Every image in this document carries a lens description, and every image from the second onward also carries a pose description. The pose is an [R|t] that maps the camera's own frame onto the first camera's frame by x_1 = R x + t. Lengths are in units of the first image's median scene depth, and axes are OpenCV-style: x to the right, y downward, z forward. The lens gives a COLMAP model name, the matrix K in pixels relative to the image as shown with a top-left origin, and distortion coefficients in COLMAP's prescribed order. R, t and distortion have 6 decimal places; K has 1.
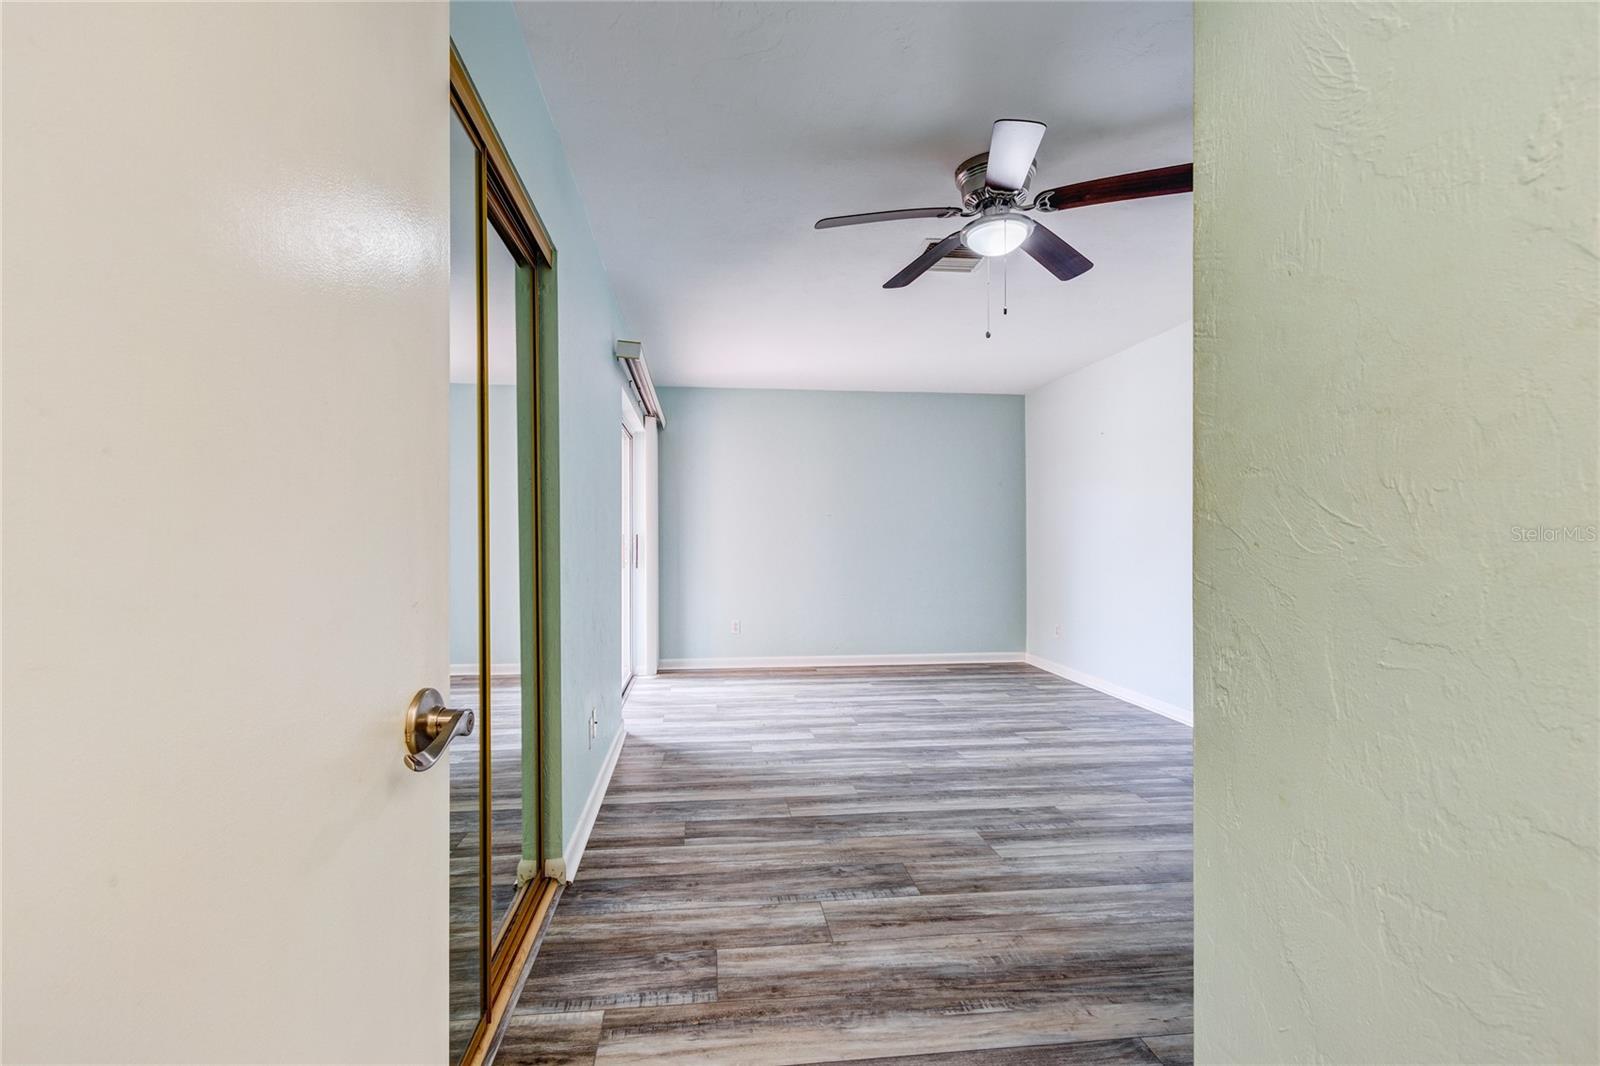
lens RADIAL K [[728.9, 0, 781.4], [0, 728.9, 534.5], [0, 0, 1]] dist [0.002164, -0.000830]
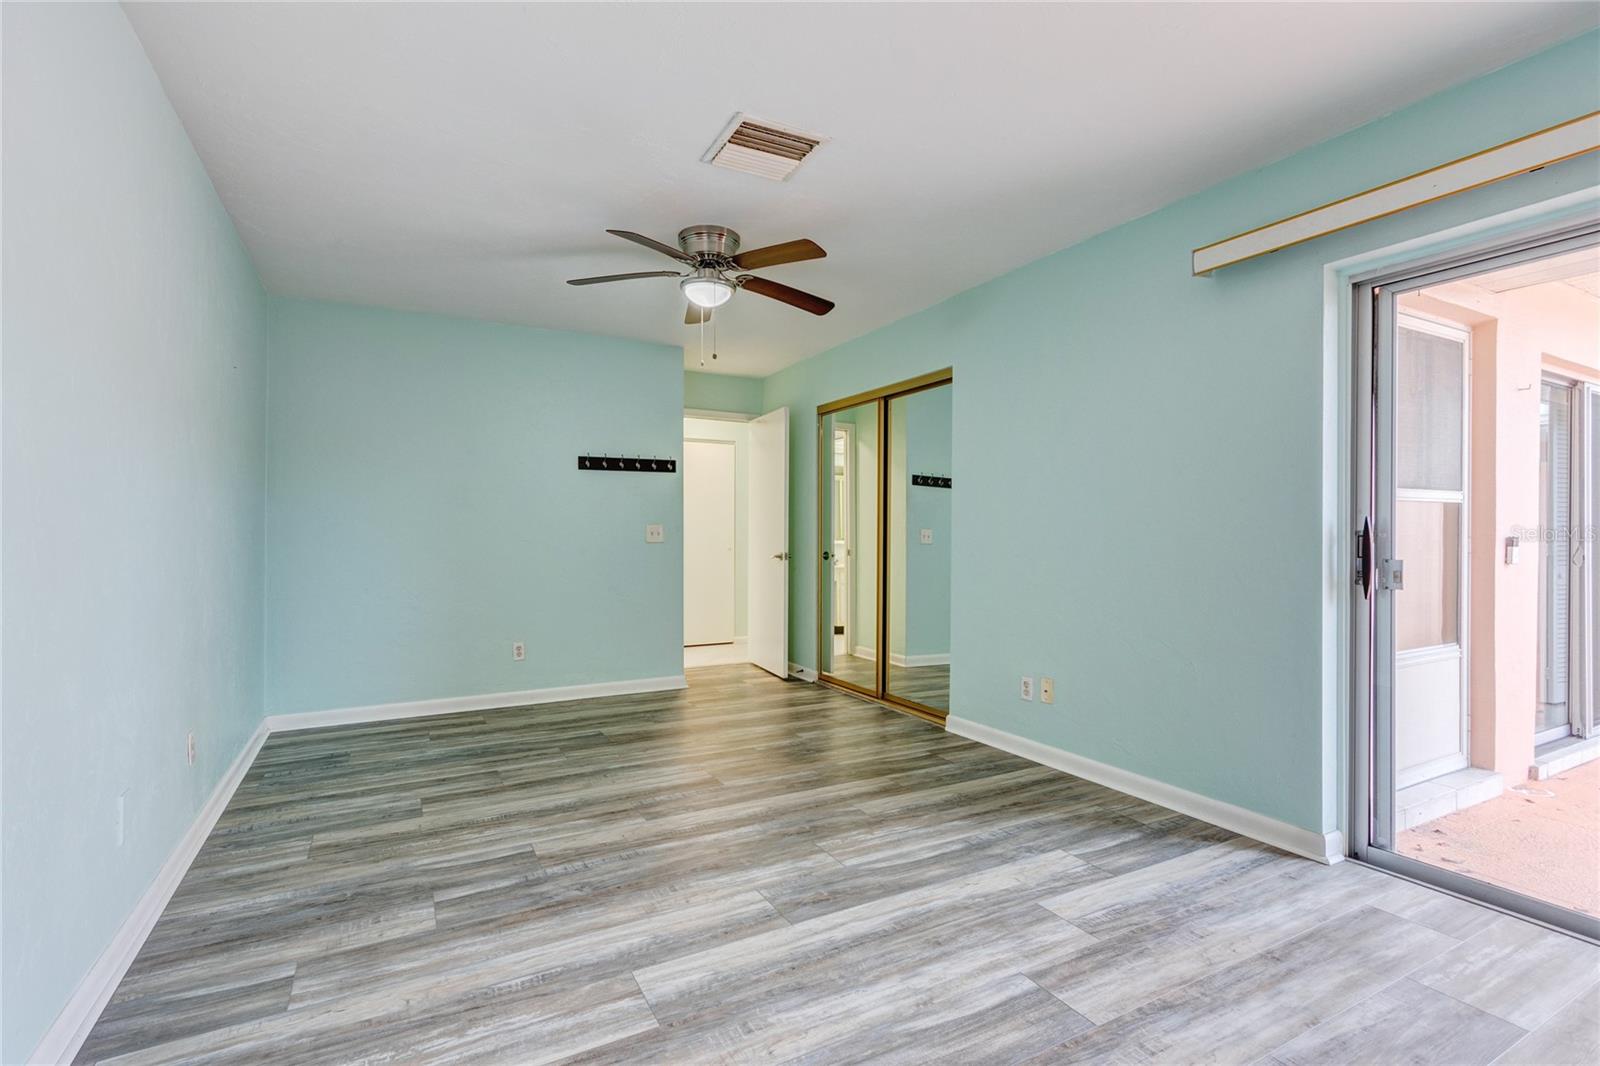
lens RADIAL K [[728.9, 0, 781.4], [0, 728.9, 534.5], [0, 0, 1]] dist [0.002164, -0.000830]
pose [[-0.927981, -0.000265, -0.372628, 0.478929], [0.001197, 0.999992, -0.003691, 0.014420], [0.372627, -0.003871, -0.927973, 1.642351]]
